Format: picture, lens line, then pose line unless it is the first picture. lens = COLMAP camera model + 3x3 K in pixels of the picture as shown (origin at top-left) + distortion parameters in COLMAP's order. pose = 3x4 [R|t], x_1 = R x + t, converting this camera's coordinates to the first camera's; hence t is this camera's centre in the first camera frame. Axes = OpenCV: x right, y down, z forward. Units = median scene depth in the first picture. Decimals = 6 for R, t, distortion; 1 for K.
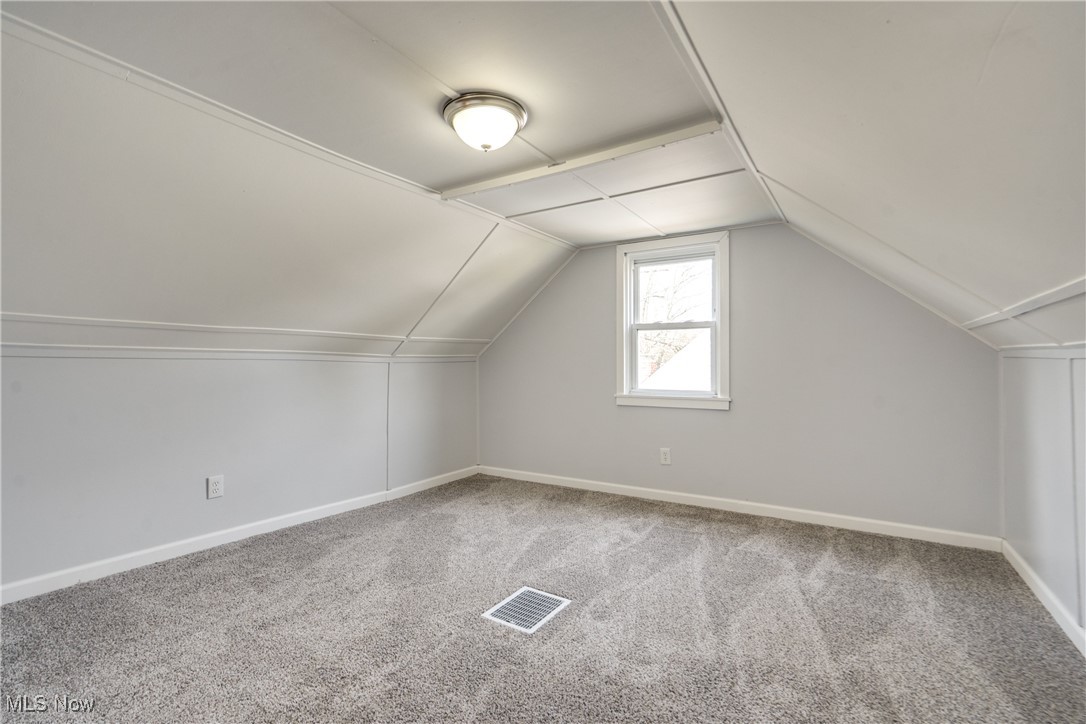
lens RADIAL K [[499.2, 0, 544.1], [0, 499.2, 358.8], [0, 0, 1]] dist [-0.000746, 0.000584]
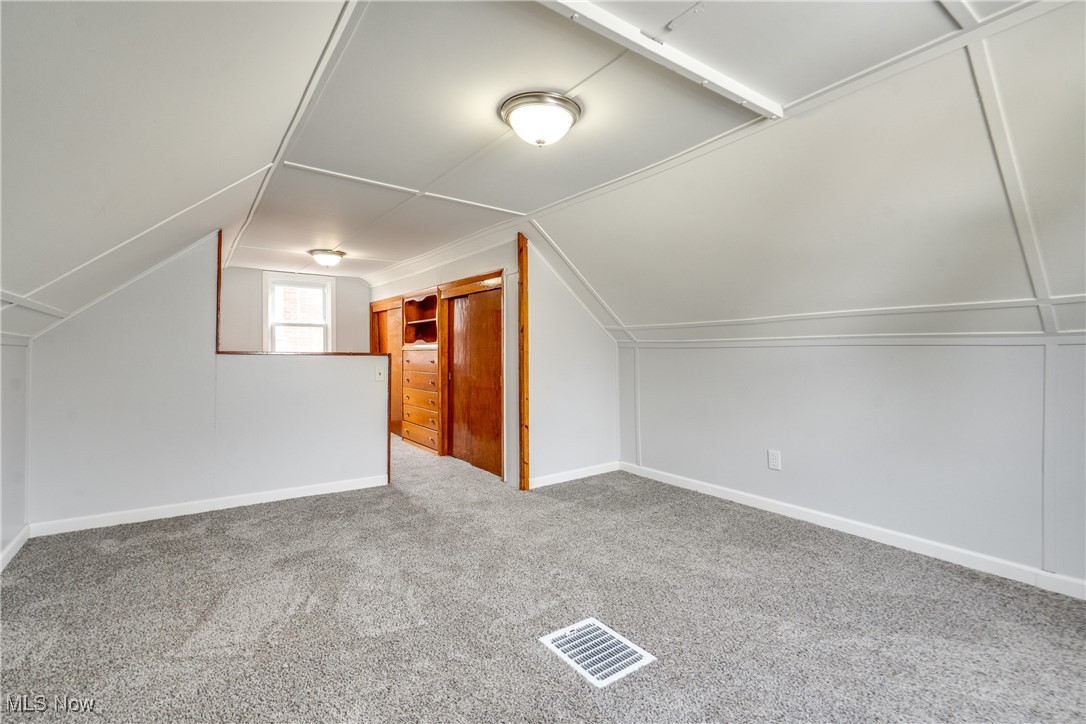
lens RADIAL K [[499.2, 0, 544.1], [0, 499.2, 358.8], [0, 0, 1]] dist [-0.000746, 0.000584]
pose [[-0.374273, 0.007846, -0.927286, 0.629270], [0.017205, 0.999851, 0.001515, 0.019269], [0.927159, -0.015387, -0.374352, 1.034573]]
